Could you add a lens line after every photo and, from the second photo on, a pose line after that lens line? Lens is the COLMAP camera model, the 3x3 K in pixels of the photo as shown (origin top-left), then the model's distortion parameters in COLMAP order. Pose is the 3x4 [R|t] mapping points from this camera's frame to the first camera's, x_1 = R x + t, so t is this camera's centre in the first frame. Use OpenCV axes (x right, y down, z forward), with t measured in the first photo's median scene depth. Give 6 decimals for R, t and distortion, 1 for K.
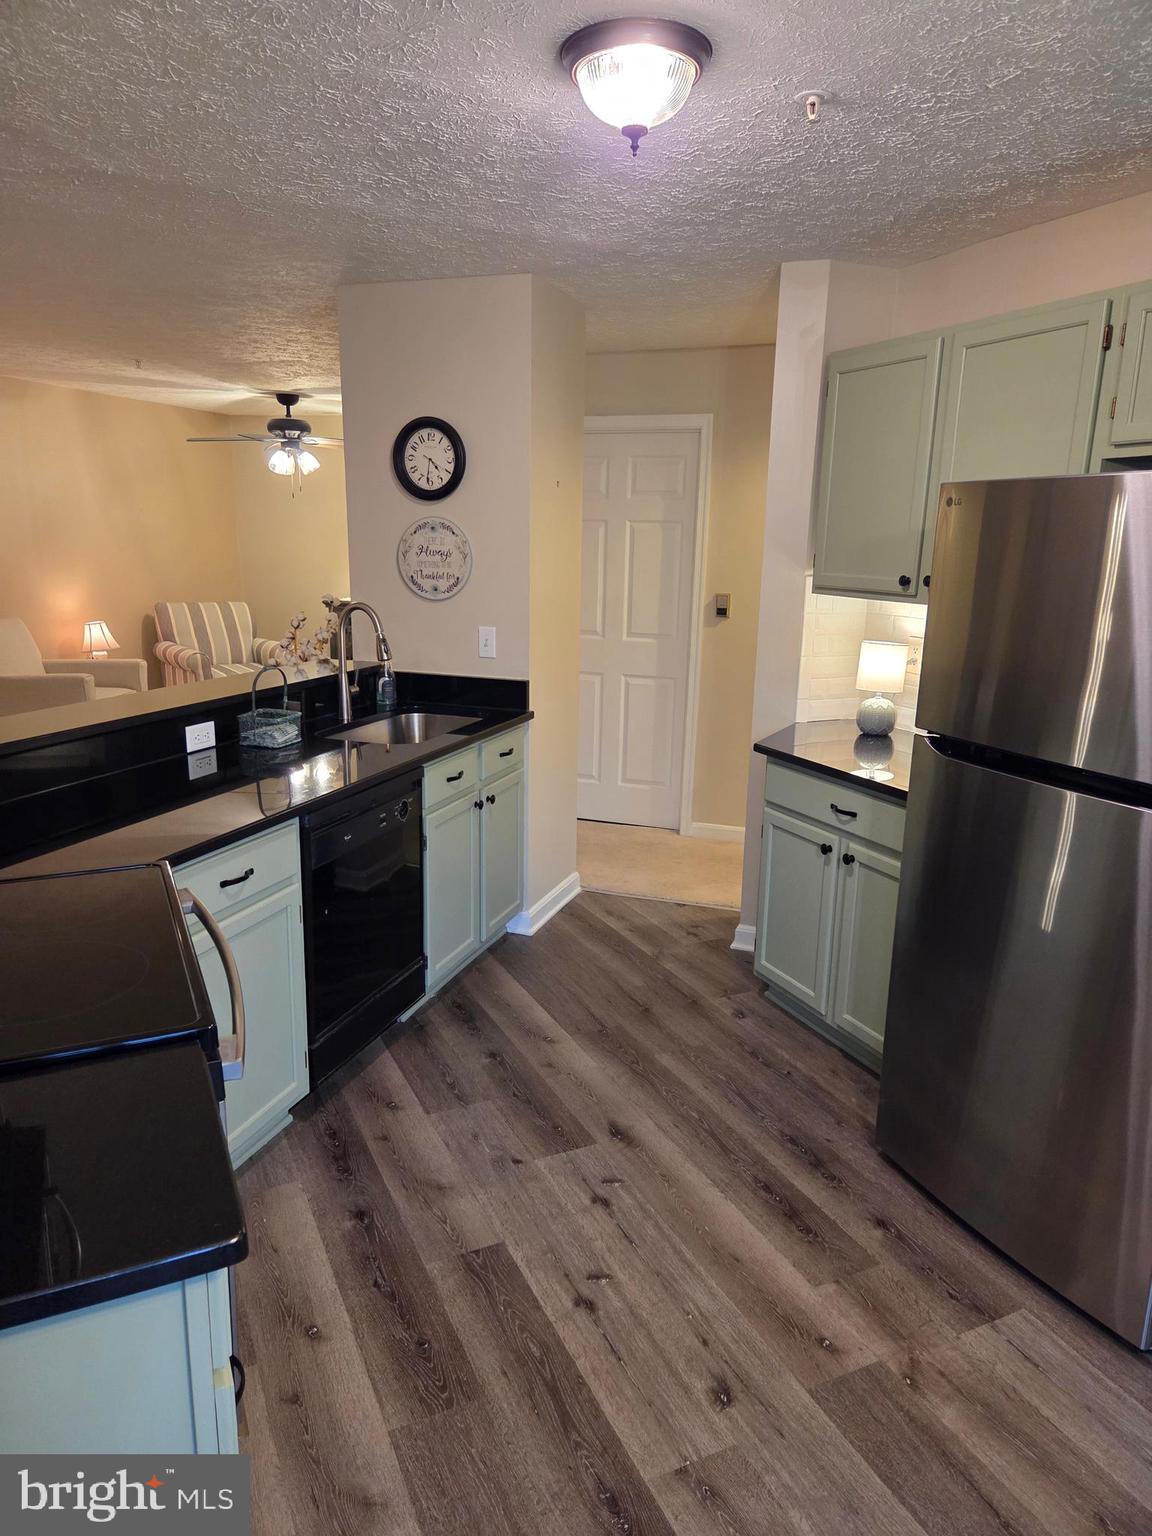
lens RADIAL K [[1021.4, 0, 566.2], [0, 1021.4, 782.5], [0, 0, 1]] dist [0.065399, -0.046886]
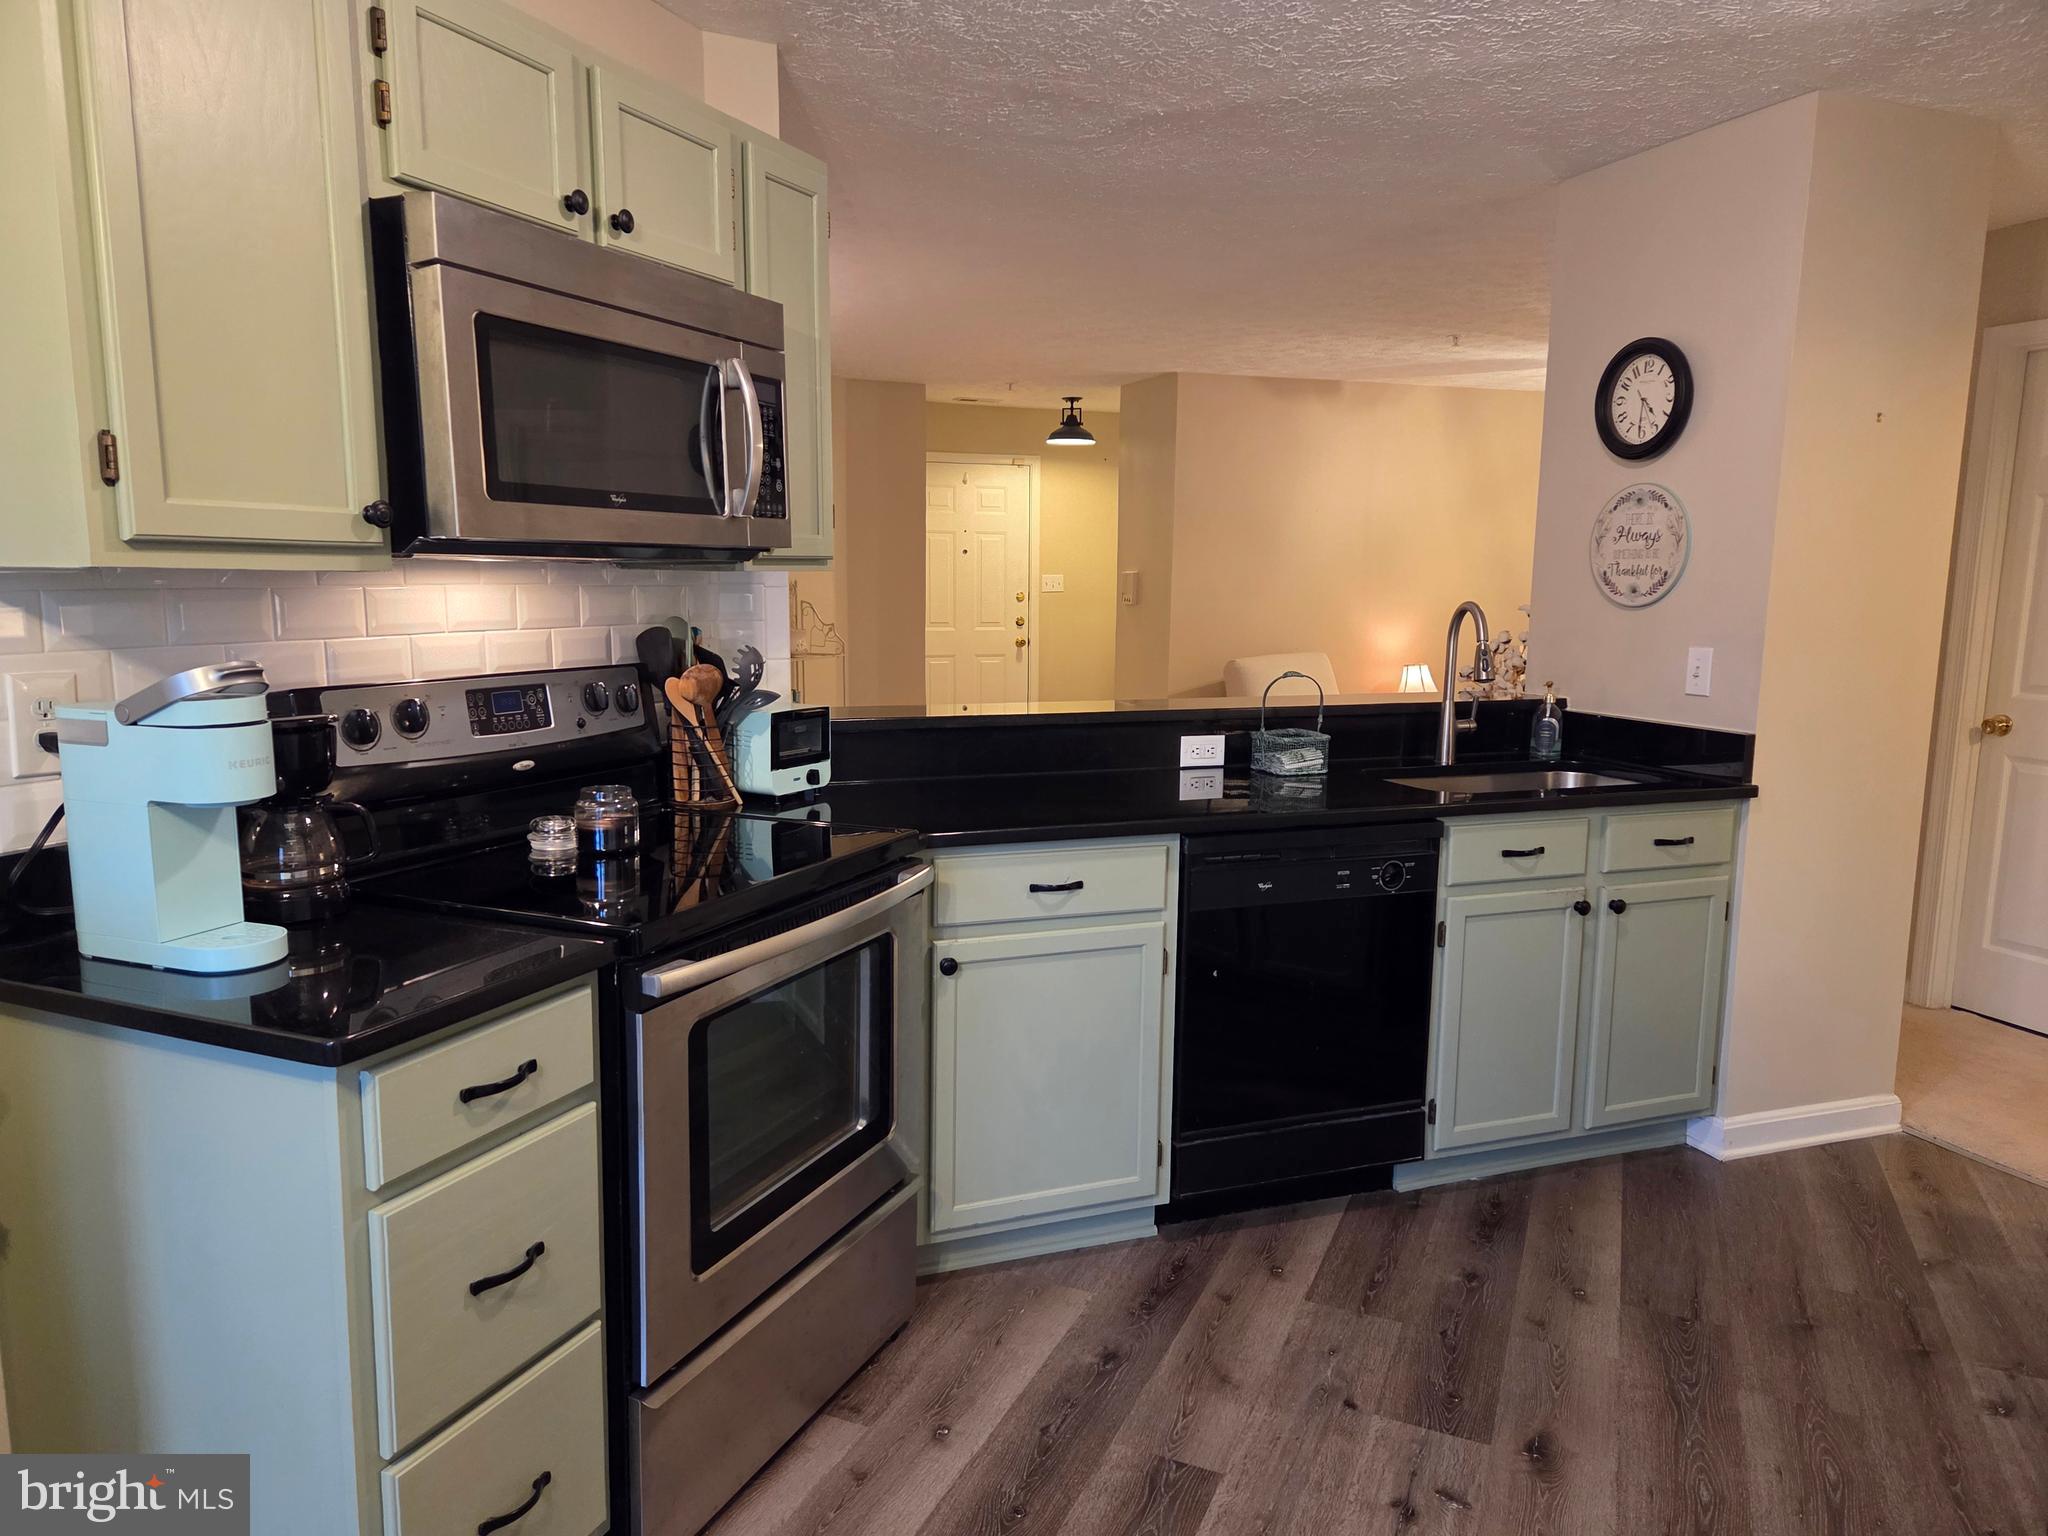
lens RADIAL K [[1361.9, 0, 1024.8], [0, 1361.9, 773.9], [0, 0, 1]] dist [0.065399, -0.046886]
pose [[0.657230, 0.100417, -0.746970, 0.359451], [-0.177611, 0.983808, -0.024017, 0.024373], [0.732463, 0.148455, 0.664424, 0.166107]]
